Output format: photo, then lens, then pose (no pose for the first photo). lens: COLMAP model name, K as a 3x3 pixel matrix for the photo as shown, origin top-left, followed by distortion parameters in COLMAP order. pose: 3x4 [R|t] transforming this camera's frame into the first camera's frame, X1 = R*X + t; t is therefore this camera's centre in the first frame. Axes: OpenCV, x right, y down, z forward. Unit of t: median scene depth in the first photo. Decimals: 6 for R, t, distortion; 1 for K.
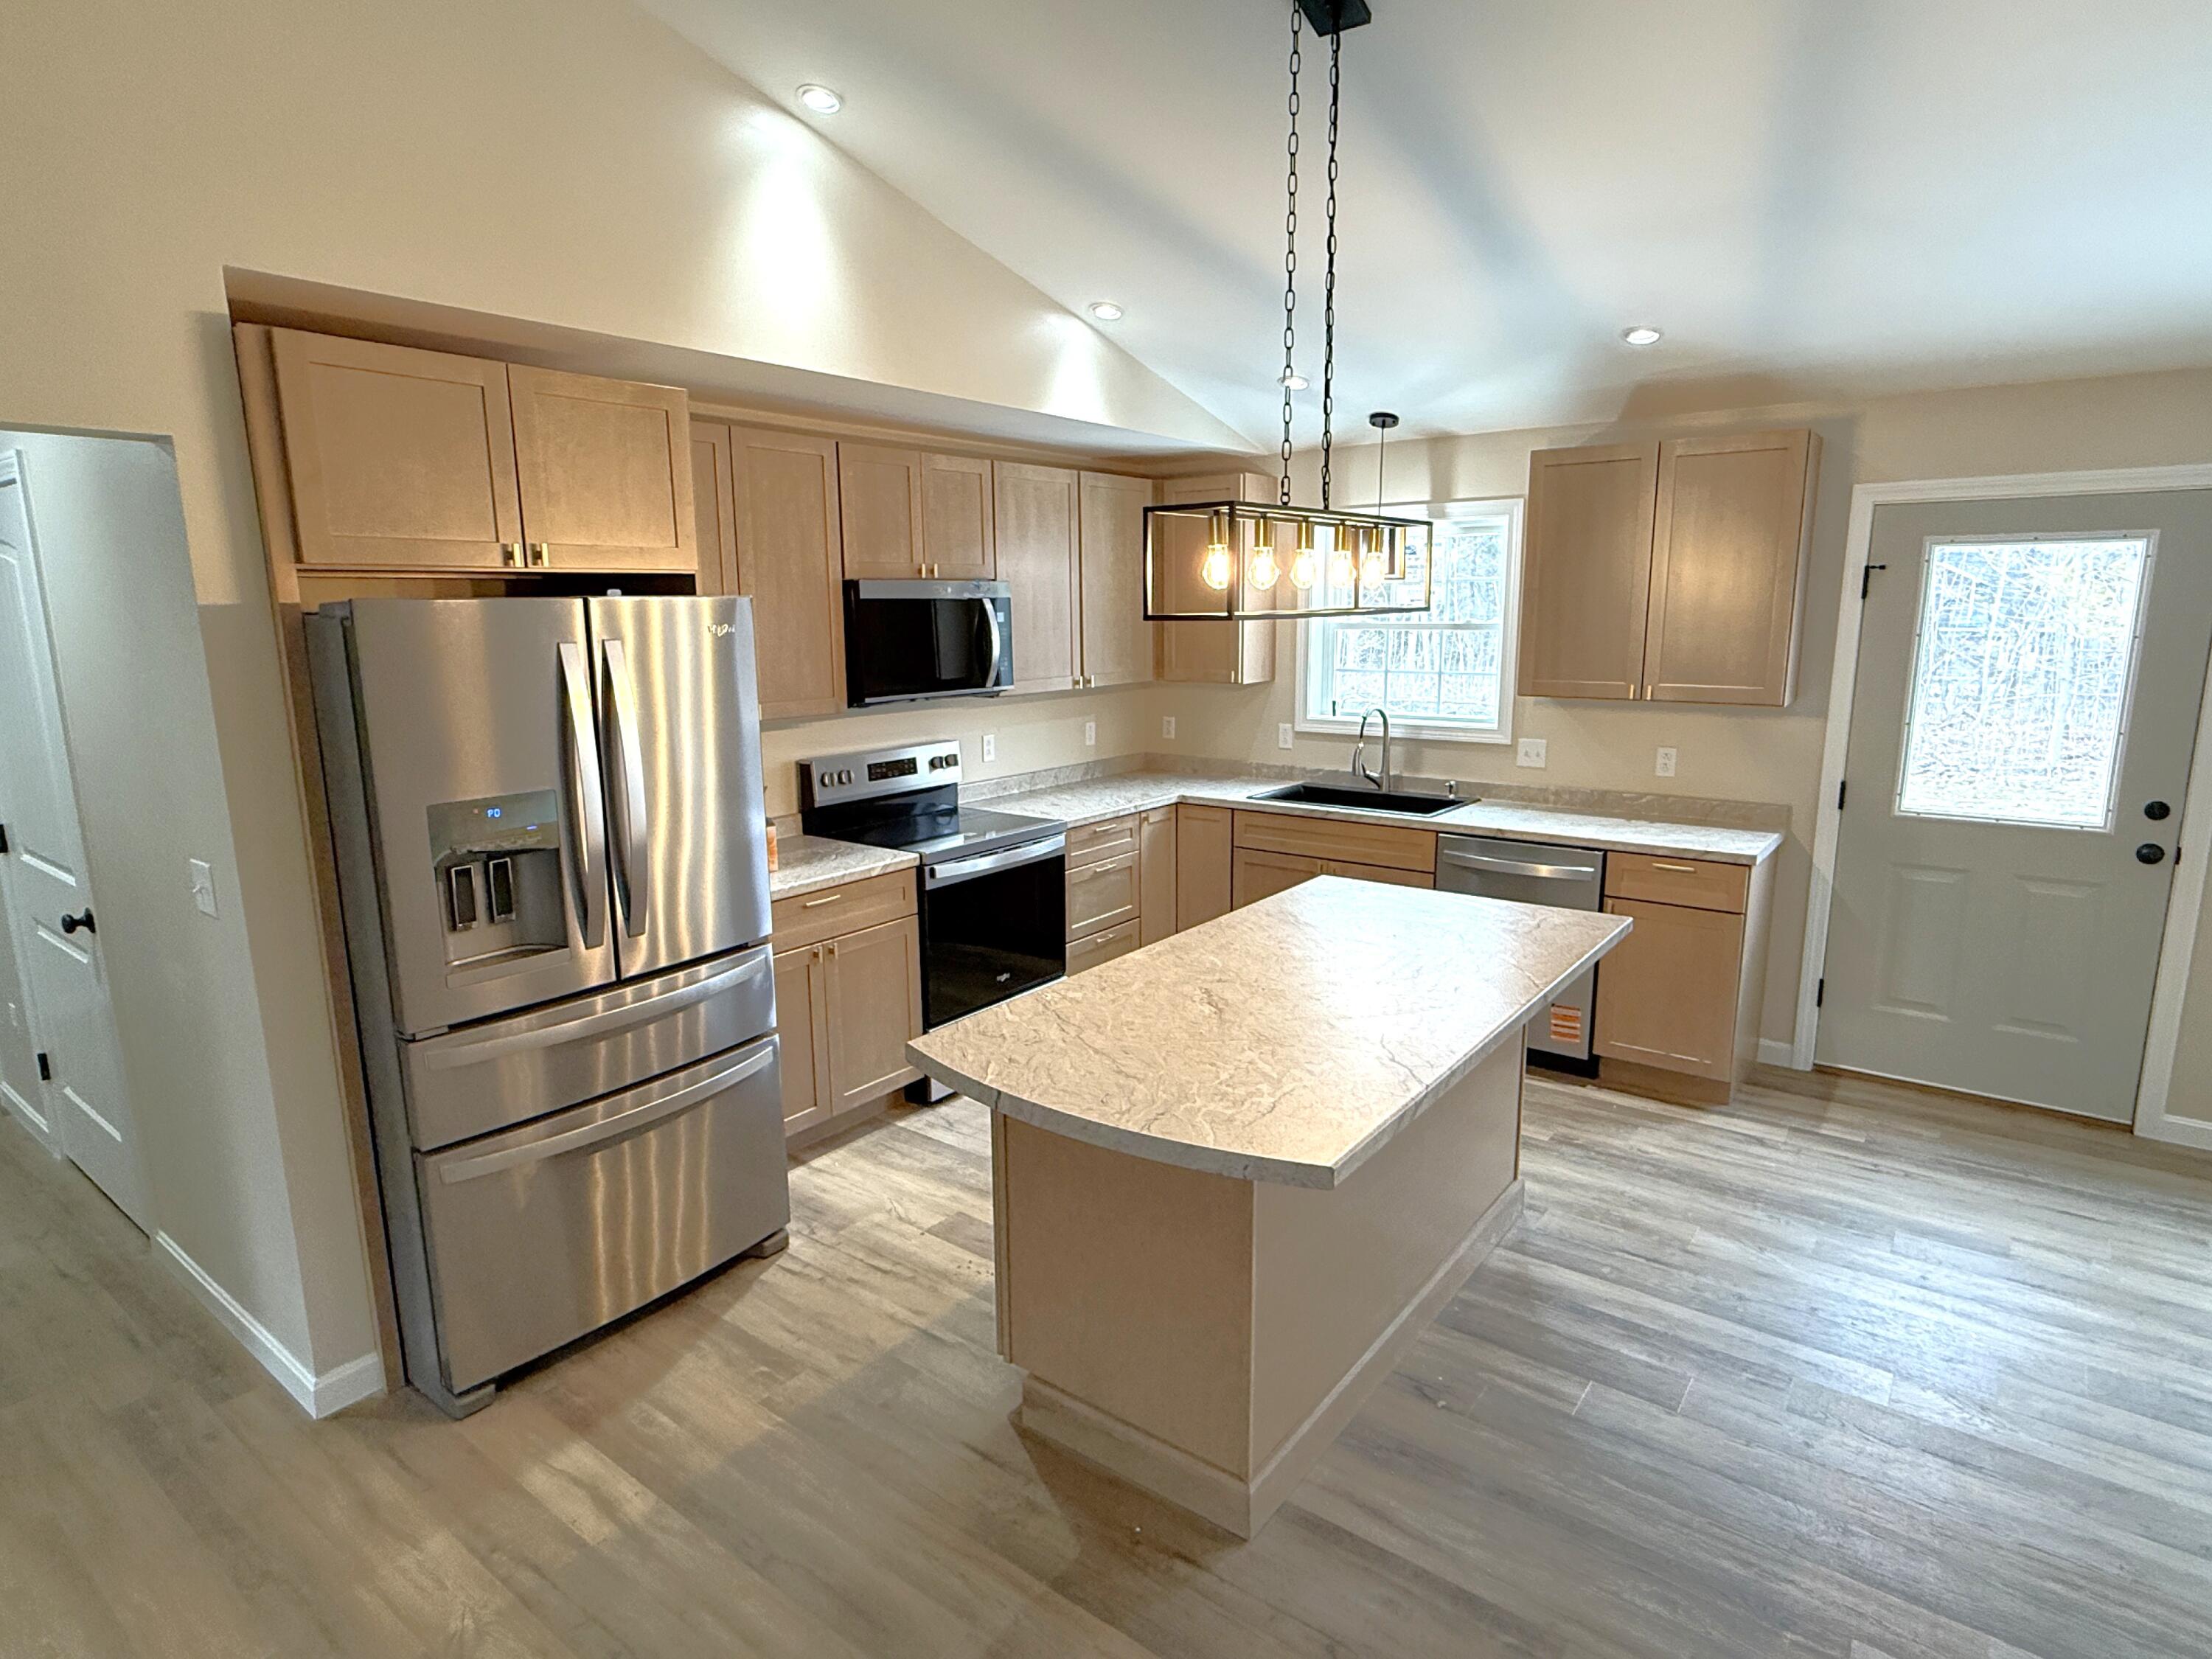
lens RADIAL K [[1199.8, 0, 1106.0], [0, 1199.8, 829.5], [0, 0, 1]] dist [-0.001038, 0.000257]
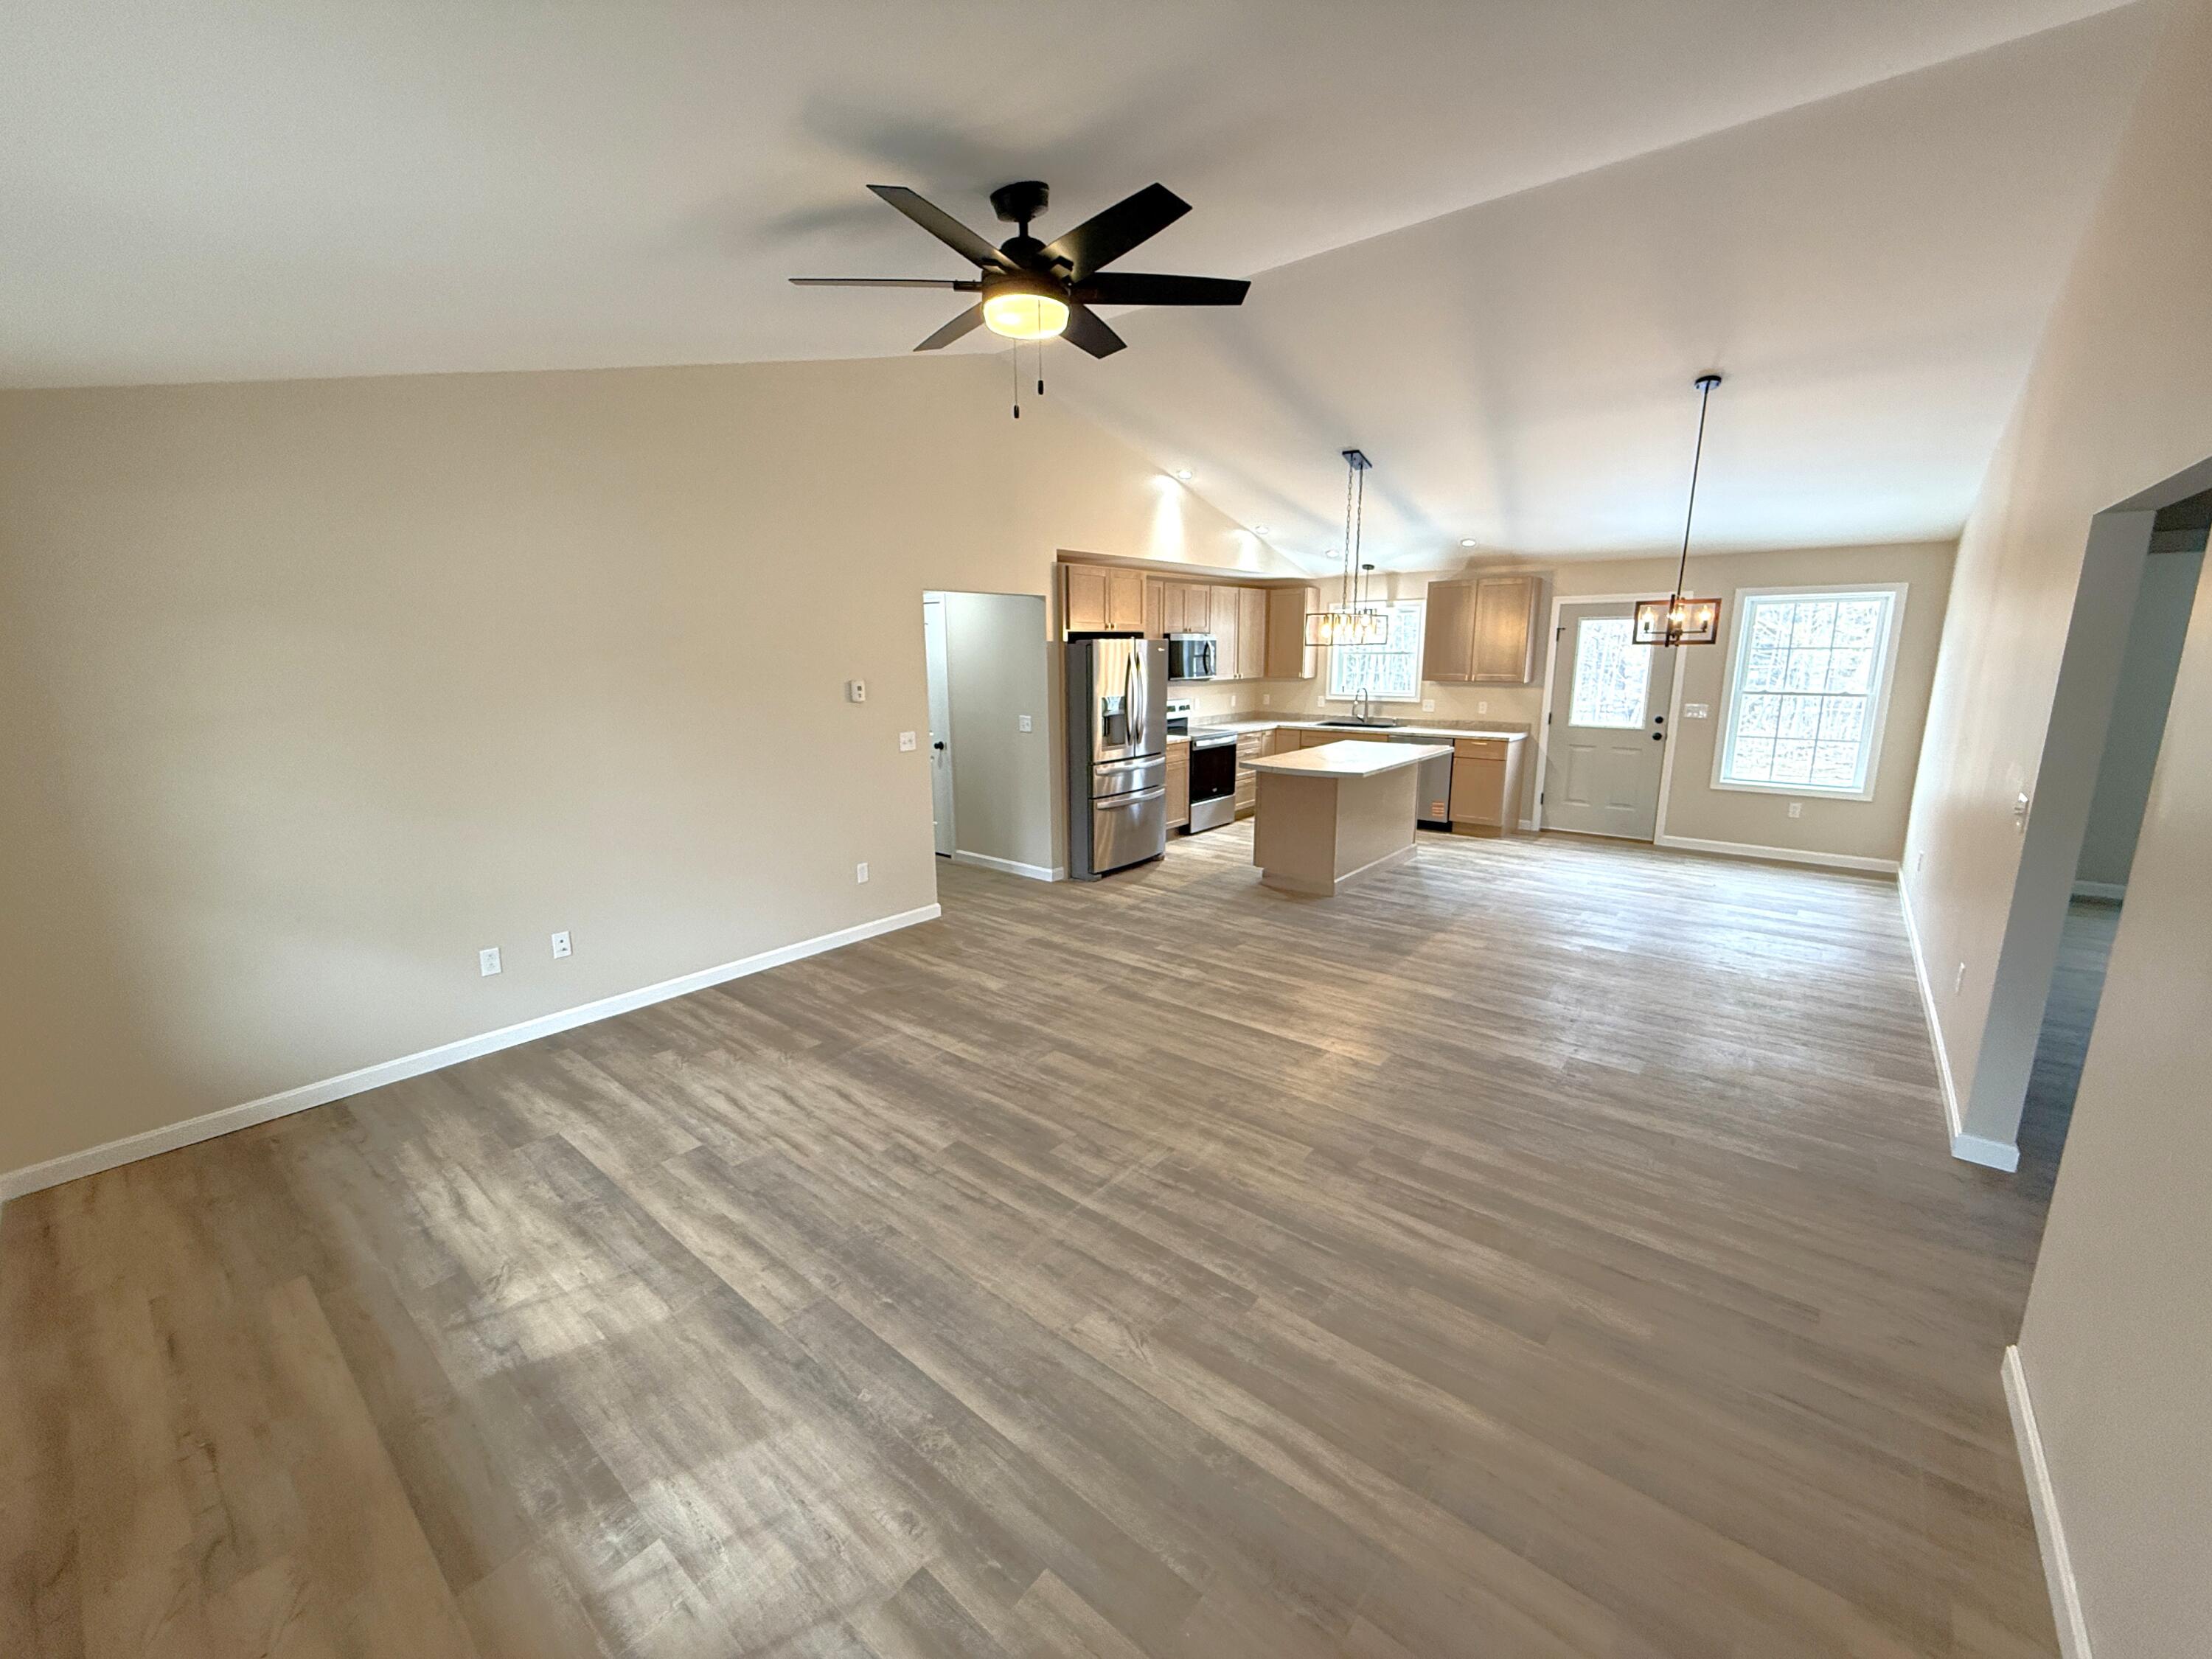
lens RADIAL K [[881.0, 0, 1106.0], [0, 881.0, 829.5], [0, 0, 1]] dist [0.000145, -0.000057]
pose [[0.999169, 0.009861, -0.039549, -0.241435], [-0.009127, 0.999783, 0.018712, 0.173803], [0.039725, -0.018335, 0.999042, -0.877590]]
